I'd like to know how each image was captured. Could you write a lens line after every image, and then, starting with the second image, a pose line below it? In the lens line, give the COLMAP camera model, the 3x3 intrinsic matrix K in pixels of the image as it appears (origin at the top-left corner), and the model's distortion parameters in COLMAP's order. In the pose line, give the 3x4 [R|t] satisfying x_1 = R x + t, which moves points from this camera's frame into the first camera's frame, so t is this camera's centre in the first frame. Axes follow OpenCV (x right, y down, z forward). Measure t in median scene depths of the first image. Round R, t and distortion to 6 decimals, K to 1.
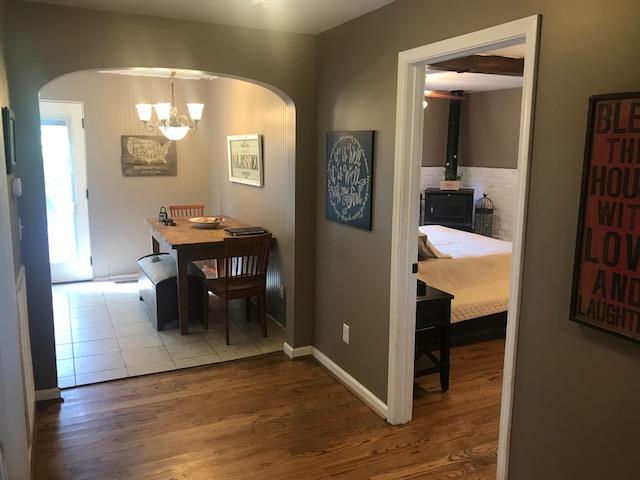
lens RADIAL K [[535.5, 0, 321.5], [0, 535.5, 230.3], [0, 0, 1]] dist [0.020050, -0.003678]
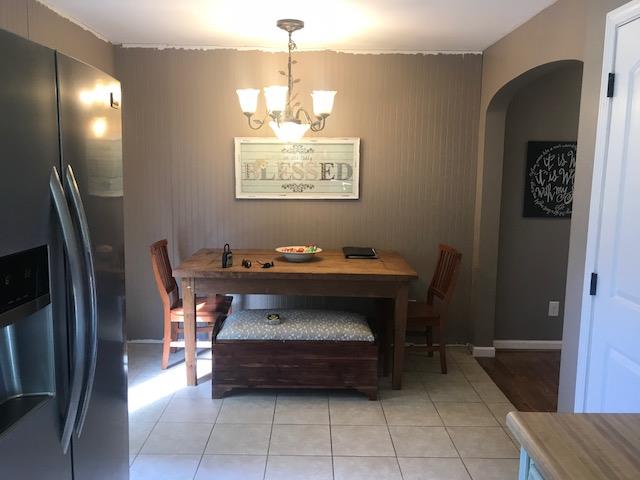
lens RADIAL K [[535.5, 0, 321.5], [0, 535.5, 230.3], [0, 0, 1]] dist [0.020050, -0.003678]
pose [[0.439458, -0.124205, 0.889635, -0.918377], [0.134129, 0.988364, 0.071732, -0.102622], [-0.888193, 0.087802, 0.451004, 0.674006]]
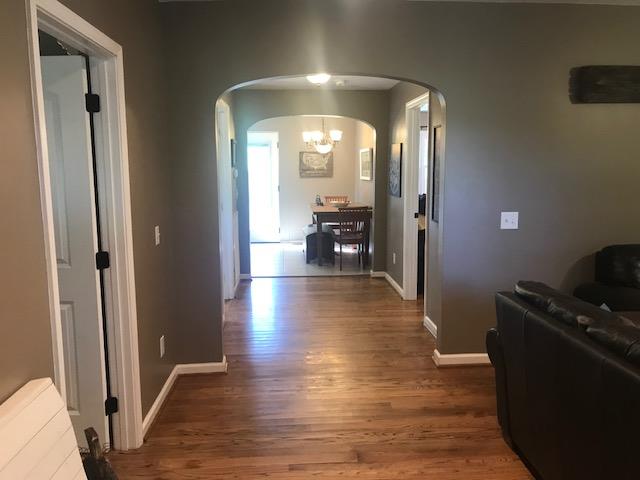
lens RADIAL K [[522.6, 0, 317.9], [0, 522.6, 230.7], [0, 0, 1]] dist [0.062117, -0.001797]
pose [[0.926536, 0.030087, -0.375001, 0.334269], [-0.040457, 0.998985, -0.019810, 0.107266], [0.374024, 0.033526, 0.926813, -0.512414]]
